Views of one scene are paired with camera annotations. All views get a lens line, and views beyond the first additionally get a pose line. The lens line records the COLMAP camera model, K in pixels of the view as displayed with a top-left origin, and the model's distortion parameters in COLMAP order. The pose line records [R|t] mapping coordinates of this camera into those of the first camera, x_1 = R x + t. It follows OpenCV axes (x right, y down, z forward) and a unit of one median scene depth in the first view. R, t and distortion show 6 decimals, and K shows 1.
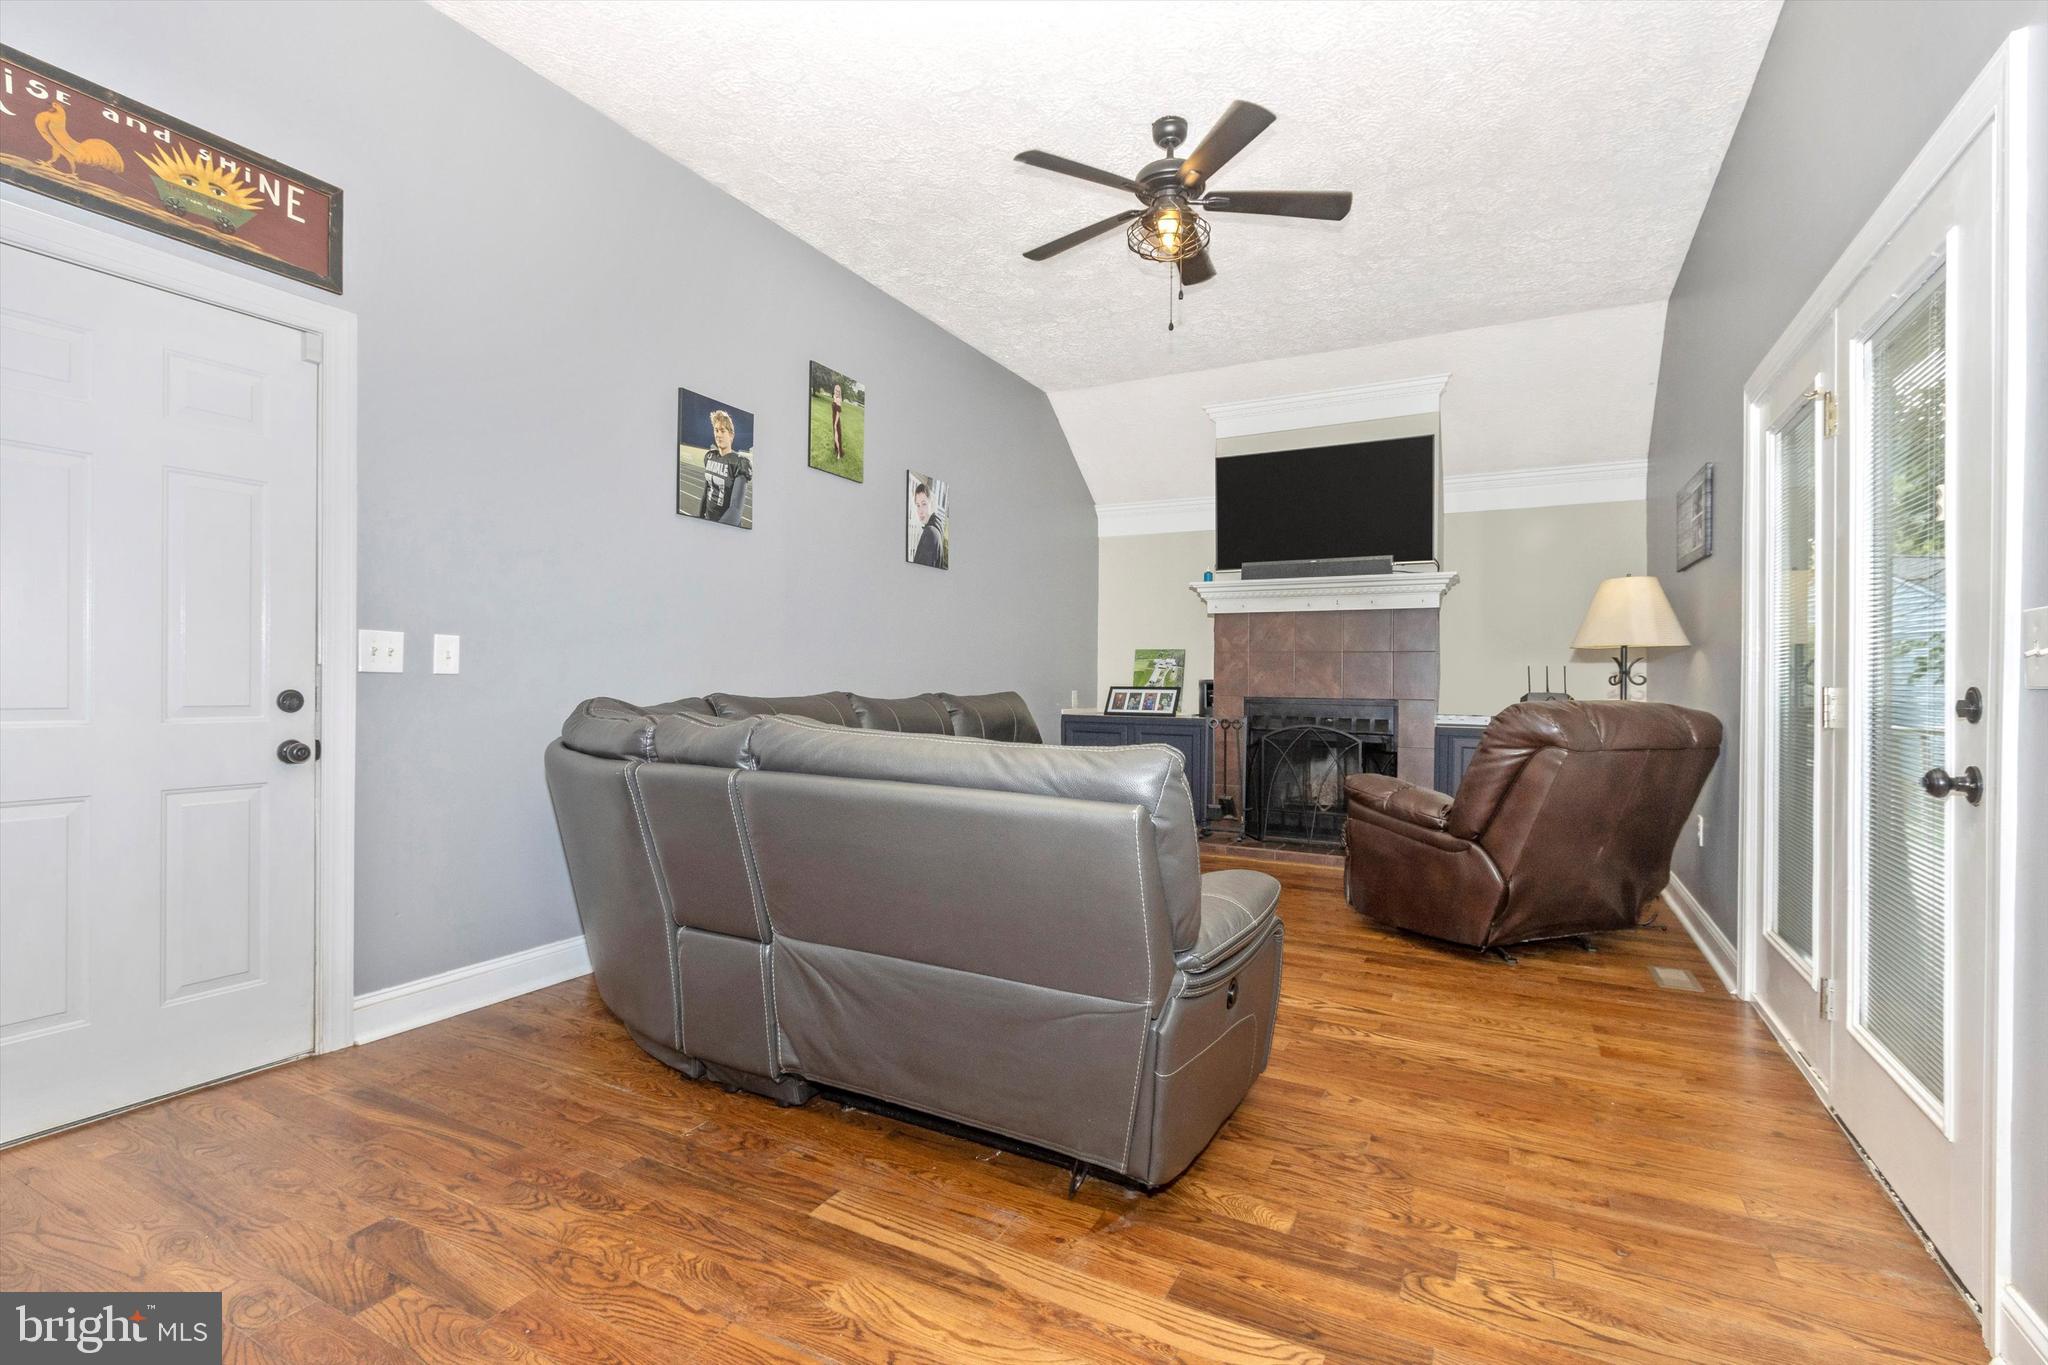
lens RADIAL K [[929.6, 0, 1000.3], [0, 929.6, 655.5], [0, 0, 1]] dist [0.001170, 0.000047]
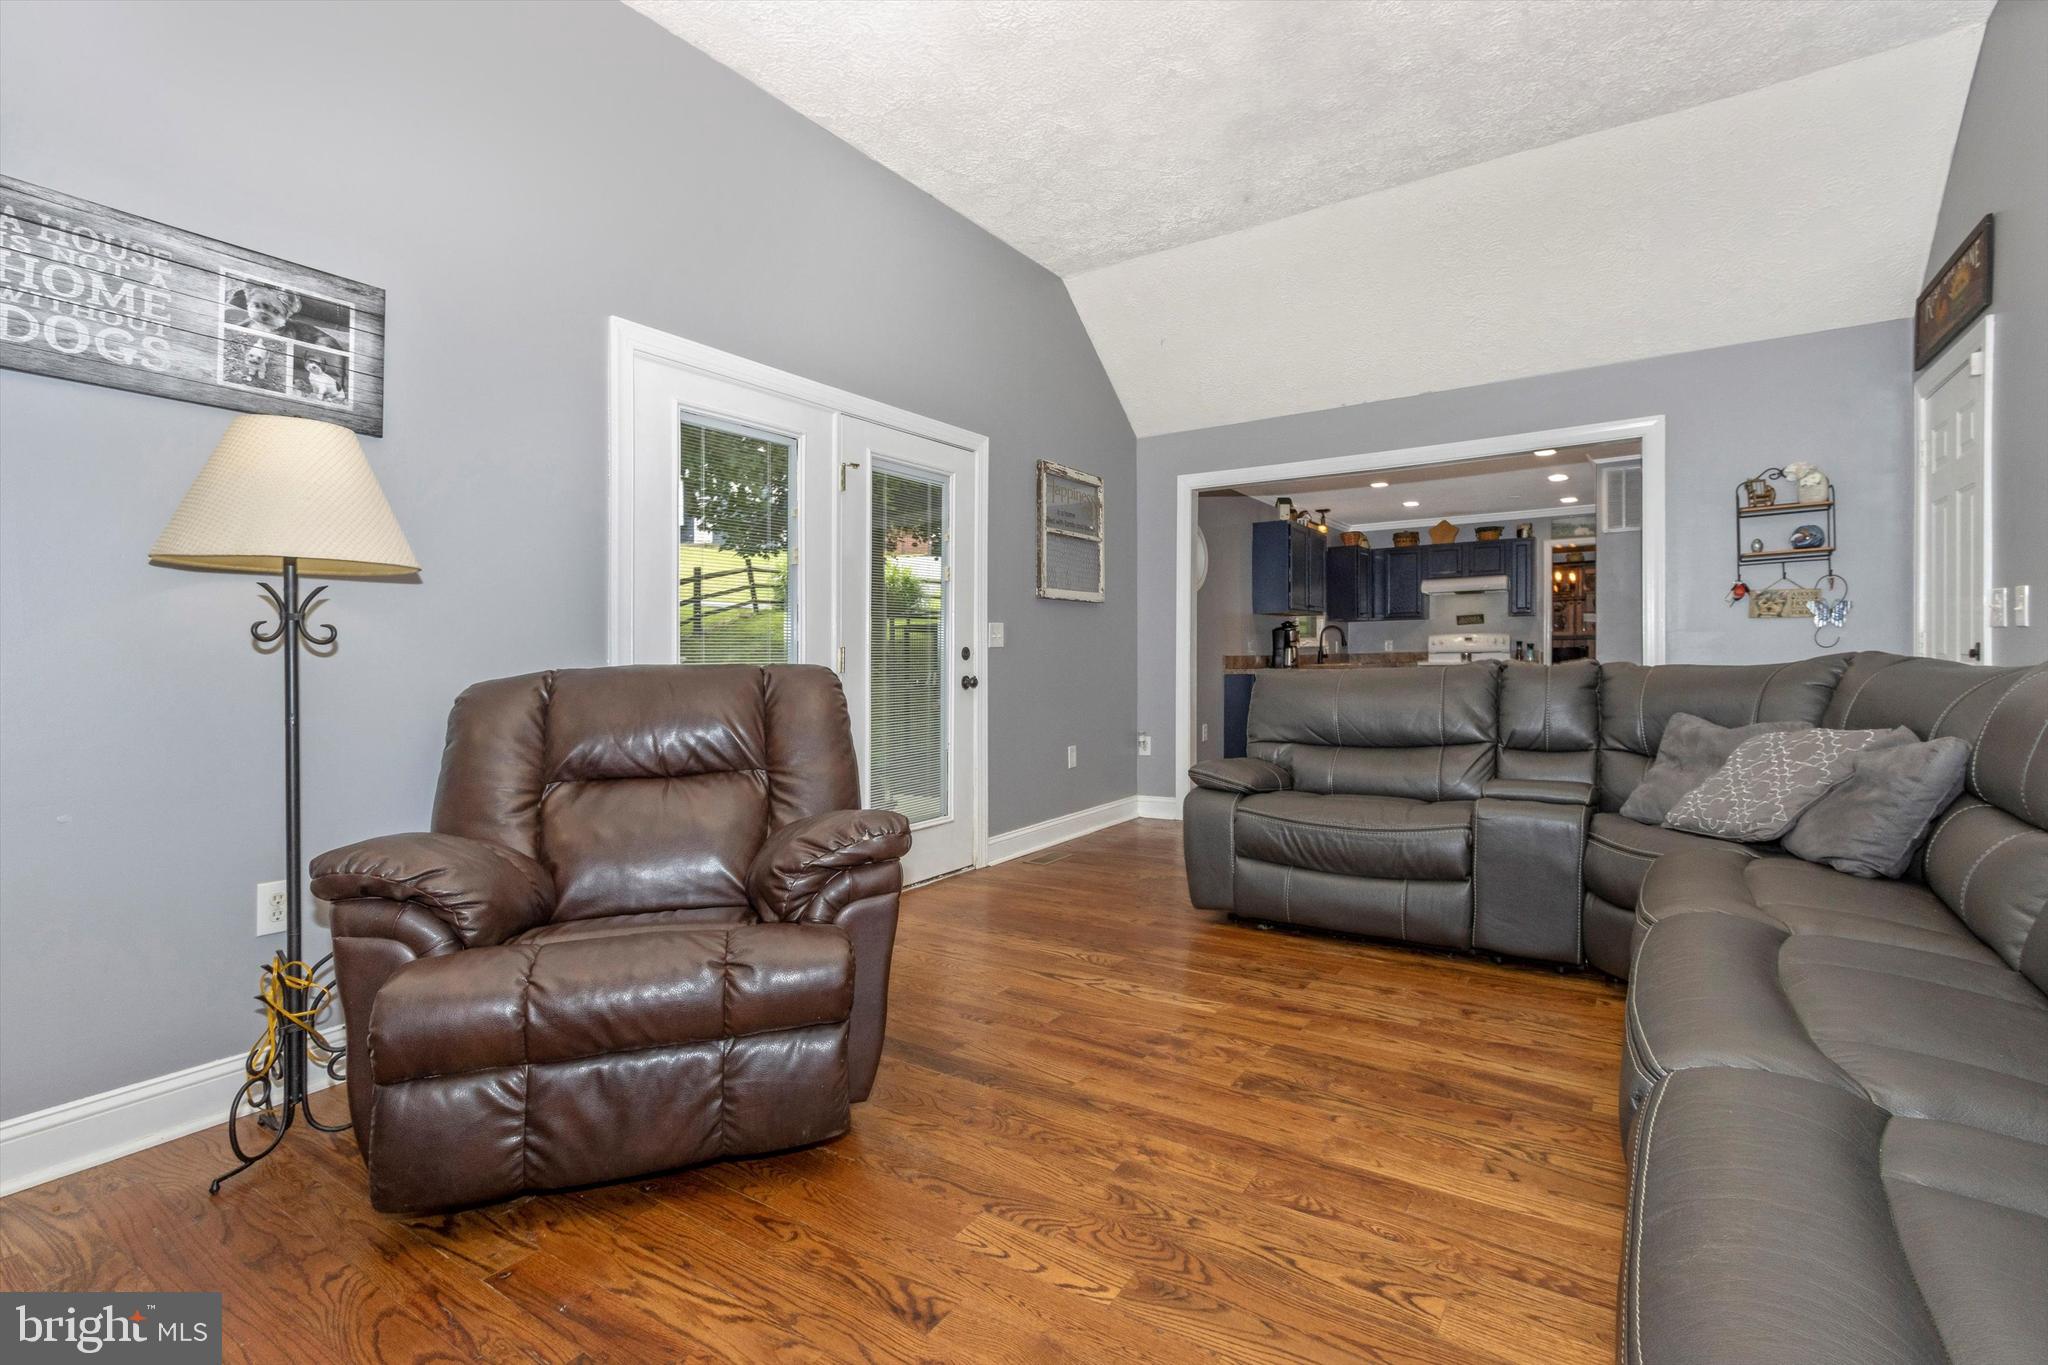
lens RADIAL K [[931.1, 0, 1012.2], [0, 931.1, 679.0], [0, 0, 1]] dist [0.012770, -0.000044]
pose [[-0.996286, -0.000895, 0.086096, 0.185440], [-0.001031, 0.999998, -0.001534, 0.036335], [-0.086094, -0.001617, -0.996286, 1.050908]]
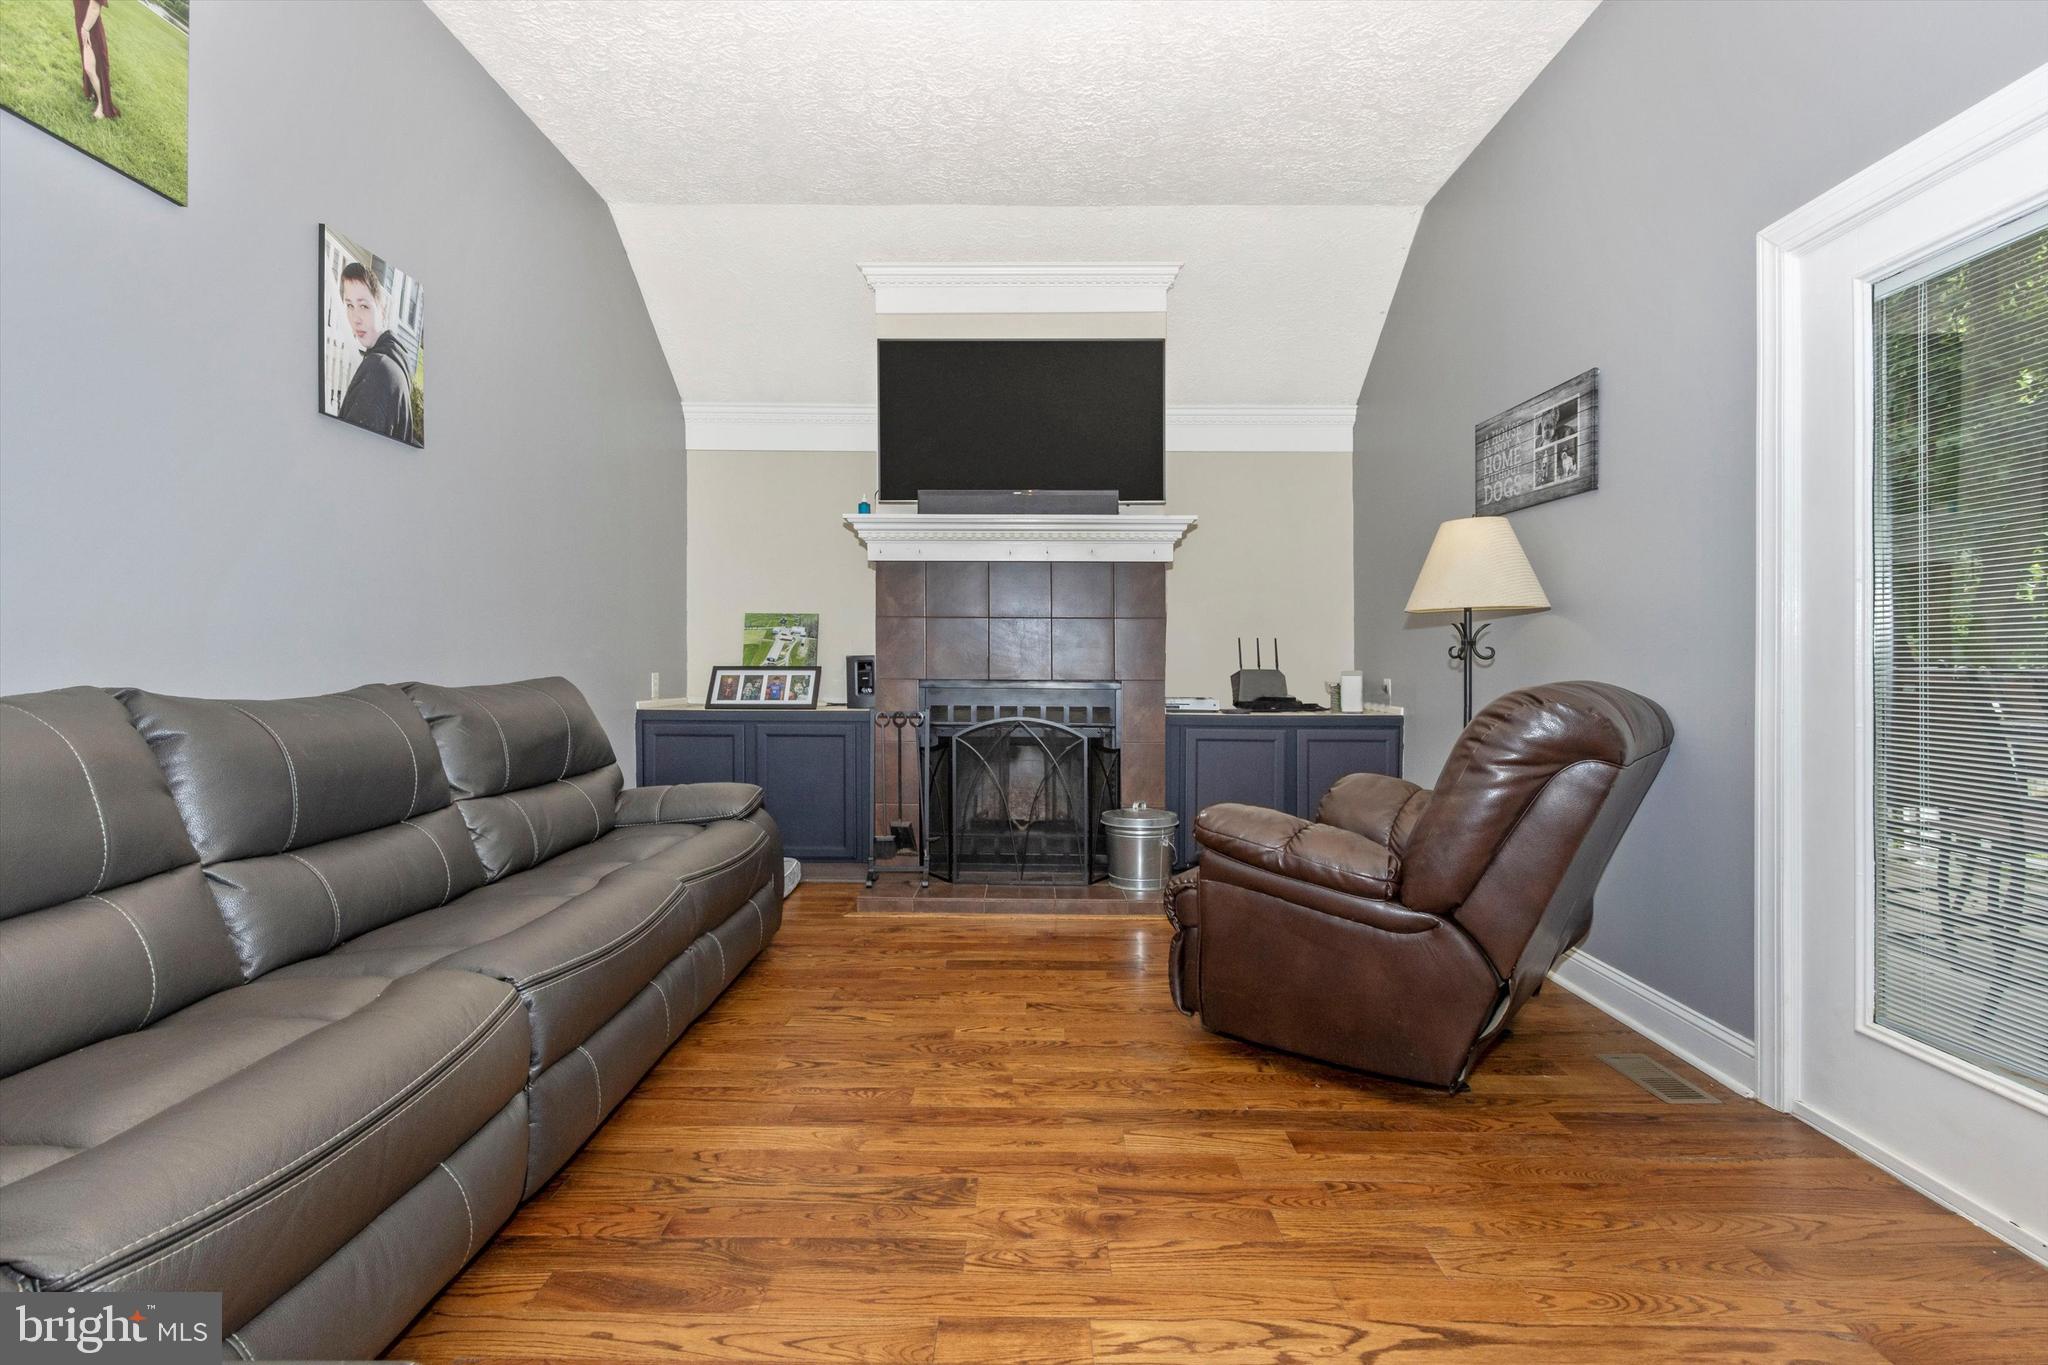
lens RADIAL K [[929.4, 0, 1025.3], [0, 929.4, 666.2], [0, 0, 1]] dist [-0.000677, -0.000960]
pose [[0.873498, -0.009016, 0.486745, -0.015578], [-0.008471, 0.999396, 0.033714, 0.010587], [-0.486755, -0.033572, 0.872893, 0.369017]]
